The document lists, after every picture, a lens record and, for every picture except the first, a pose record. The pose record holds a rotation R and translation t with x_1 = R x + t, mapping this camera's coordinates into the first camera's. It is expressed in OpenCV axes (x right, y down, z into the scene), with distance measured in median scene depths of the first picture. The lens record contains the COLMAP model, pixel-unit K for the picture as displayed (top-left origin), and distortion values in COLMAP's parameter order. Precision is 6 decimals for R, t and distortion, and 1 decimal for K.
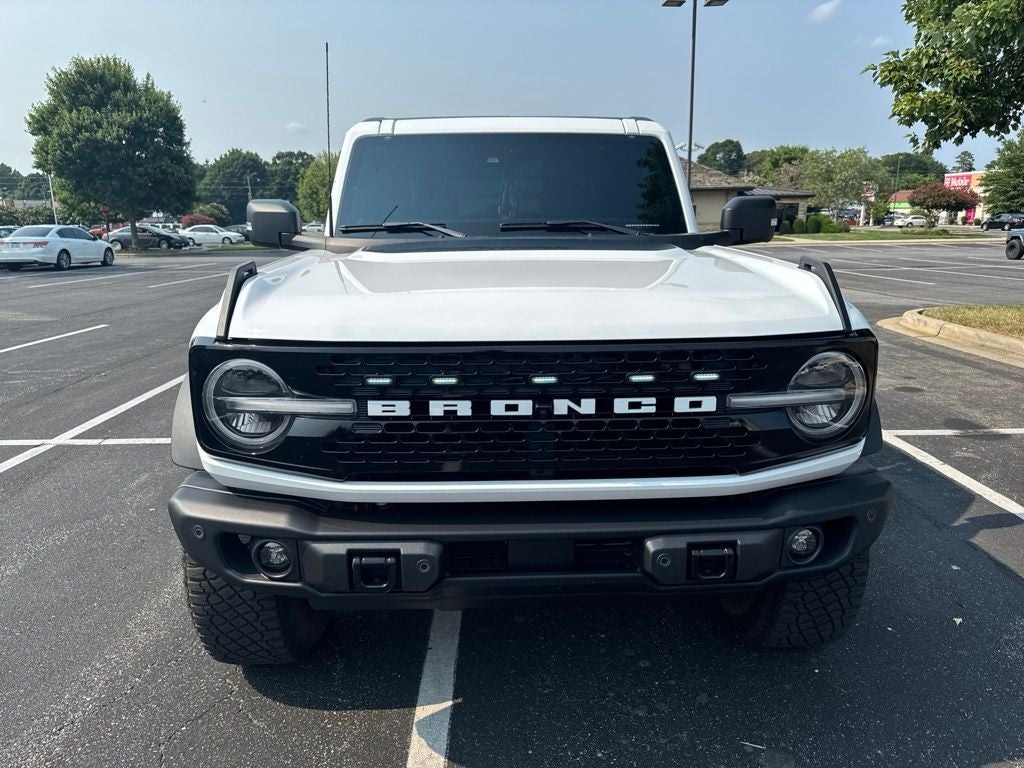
lens RADIAL K [[731.1, 0, 511.4], [0, 731.1, 380.7], [0, 0, 1]] dist [0.033475, -0.032552]
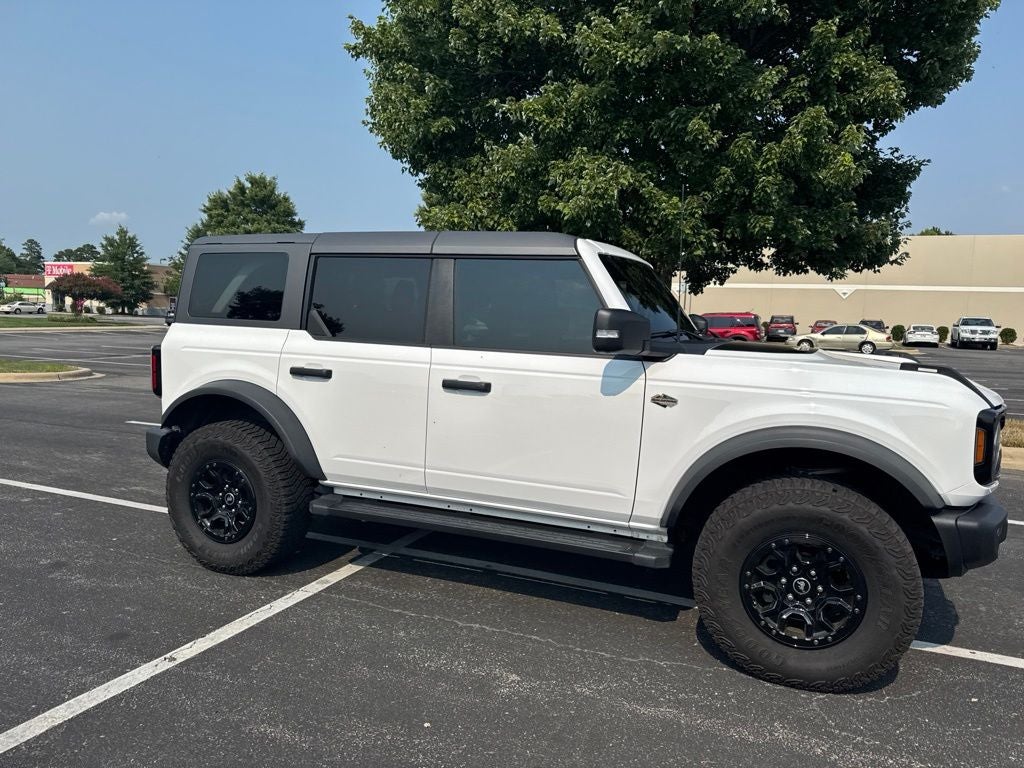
lens RADIAL K [[725.9, 0, 517.8], [0, 725.9, 385.8], [0, 0, 1]] dist [0.049868, -0.059796]
pose [[0.418916, -0.074057, 0.905000, -1.057075], [0.170176, 0.985412, 0.001865, -0.132179], [-0.891936, 0.153228, 0.425407, 0.564138]]
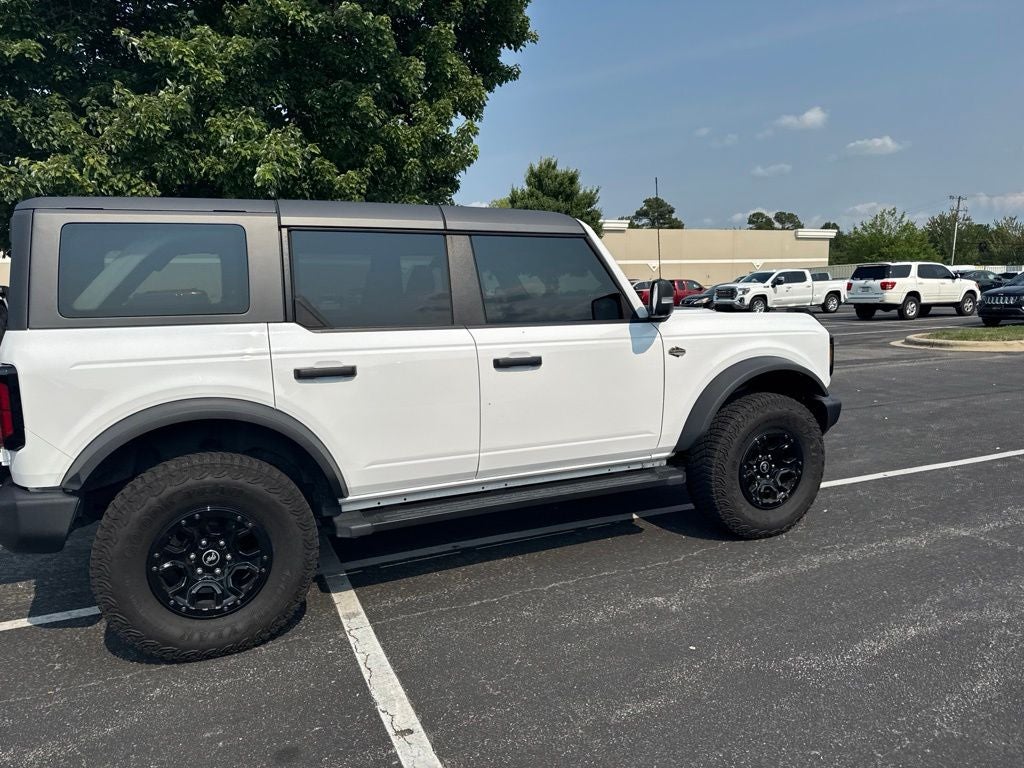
lens RADIAL K [[723.4, 0, 517.6], [0, 723.4, 389.4], [0, 0, 1]] dist [0.065492, -0.084347]
pose [[-0.382019, -0.113936, 0.917104, -1.111747], [0.226531, 0.950551, 0.212453, -0.308751], [-0.895960, 0.288914, -0.337319, 1.349410]]
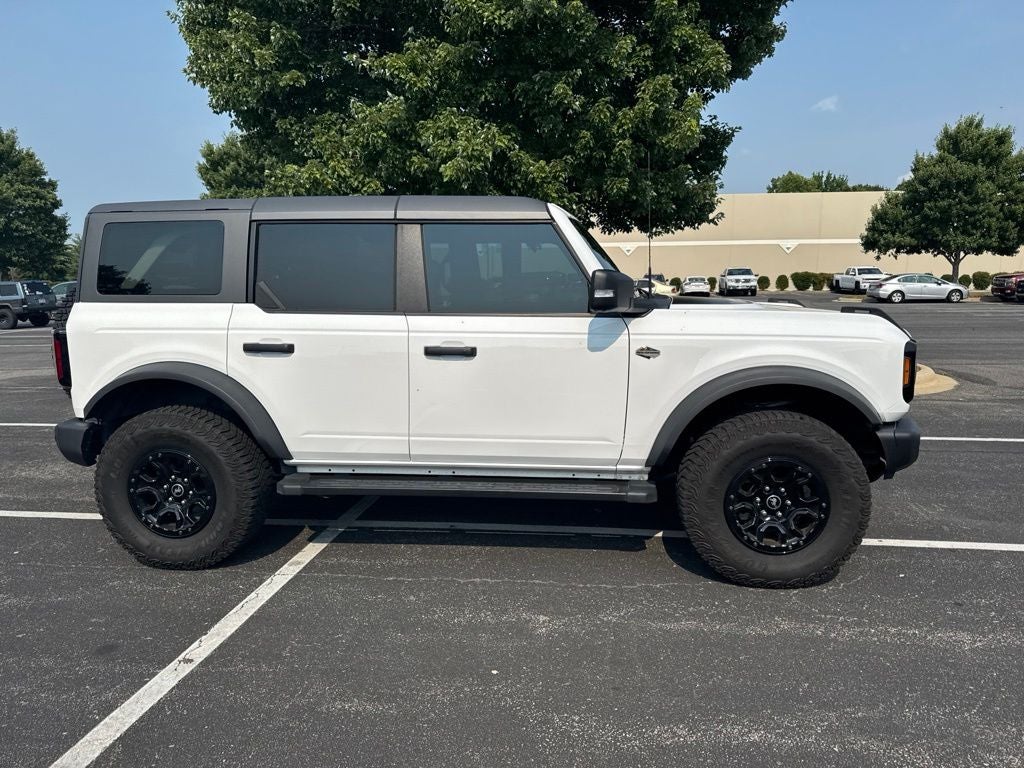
lens RADIAL K [[723.4, 0, 517.6], [0, 723.4, 389.4], [0, 0, 1]] dist [0.065492, -0.084347]
pose [[0.149641, -0.147942, 0.977610, -1.157598], [0.224835, 0.967931, 0.112062, -0.179419], [-0.962838, 0.203032, 0.178105, 0.777263]]
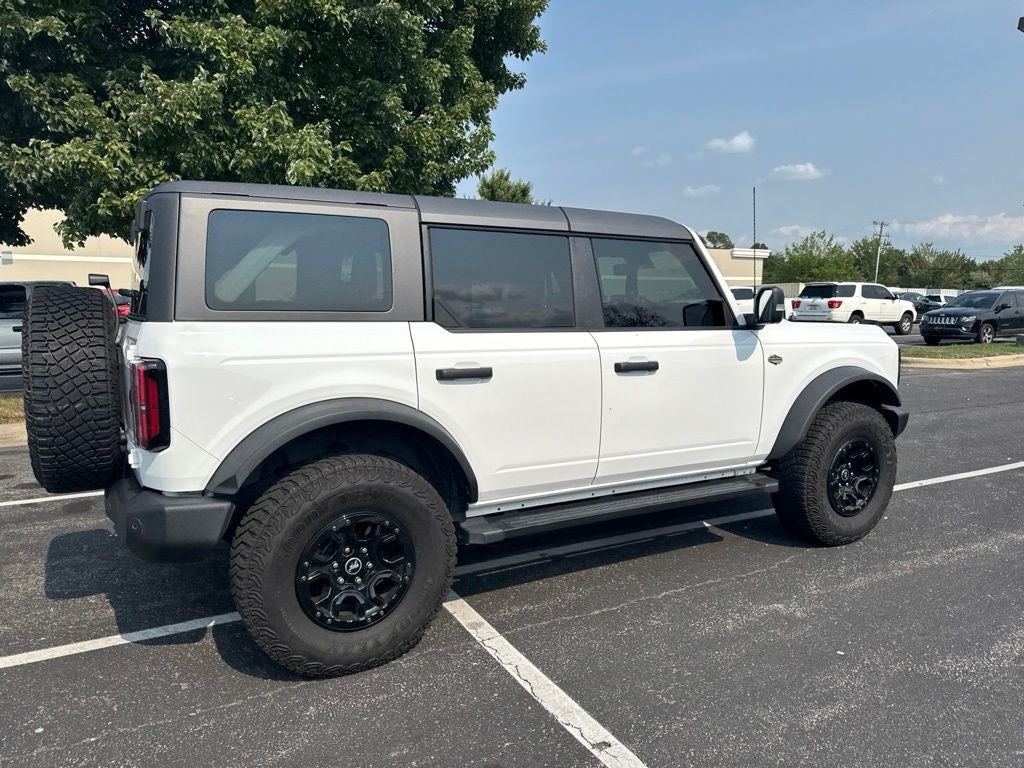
lens RADIAL K [[723.4, 0, 517.6], [0, 723.4, 389.4], [0, 0, 1]] dist [0.065492, -0.084347]
pose [[-0.463559, -0.106404, 0.879654, -0.996538], [0.193606, 0.956612, 0.217739, -0.347772], [-0.864656, 0.271241, -0.422846, 1.557714]]
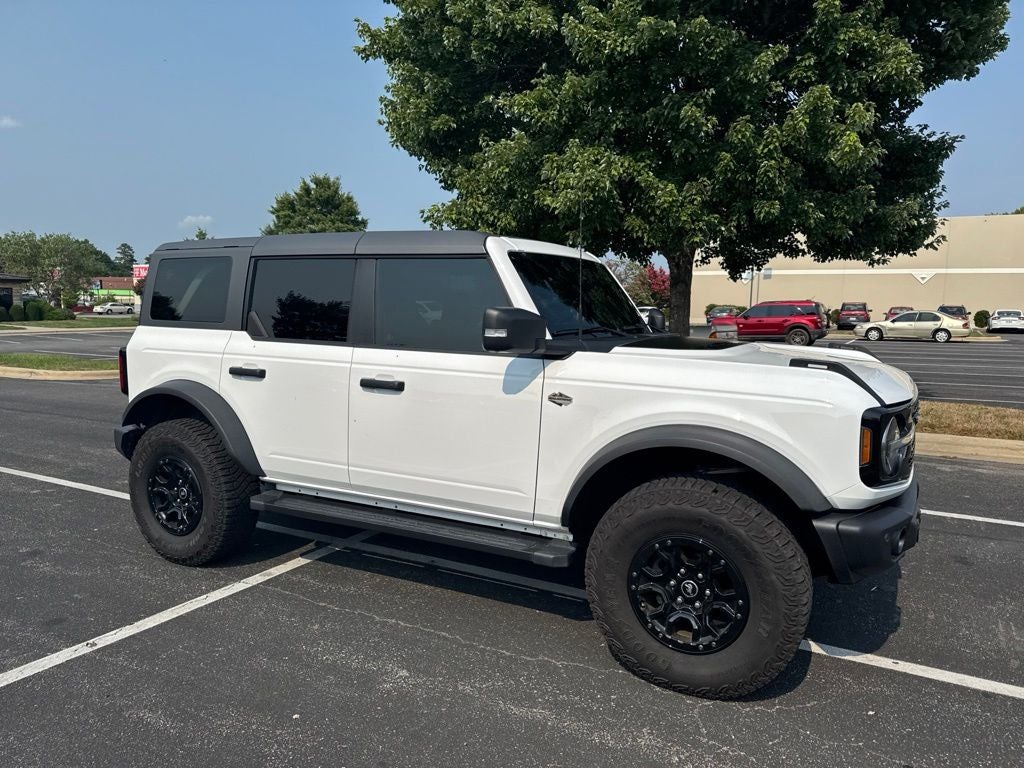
lens RADIAL K [[725.6, 0, 512.0], [0, 725.6, 384.0], [0, 0, 1]] dist [0.051889, -0.060327]
pose [[0.510783, -0.084681, 0.855529, -0.964405], [0.177172, 0.984144, -0.008367, -0.104544], [-0.841255, 0.155849, 0.517687, 0.387222]]
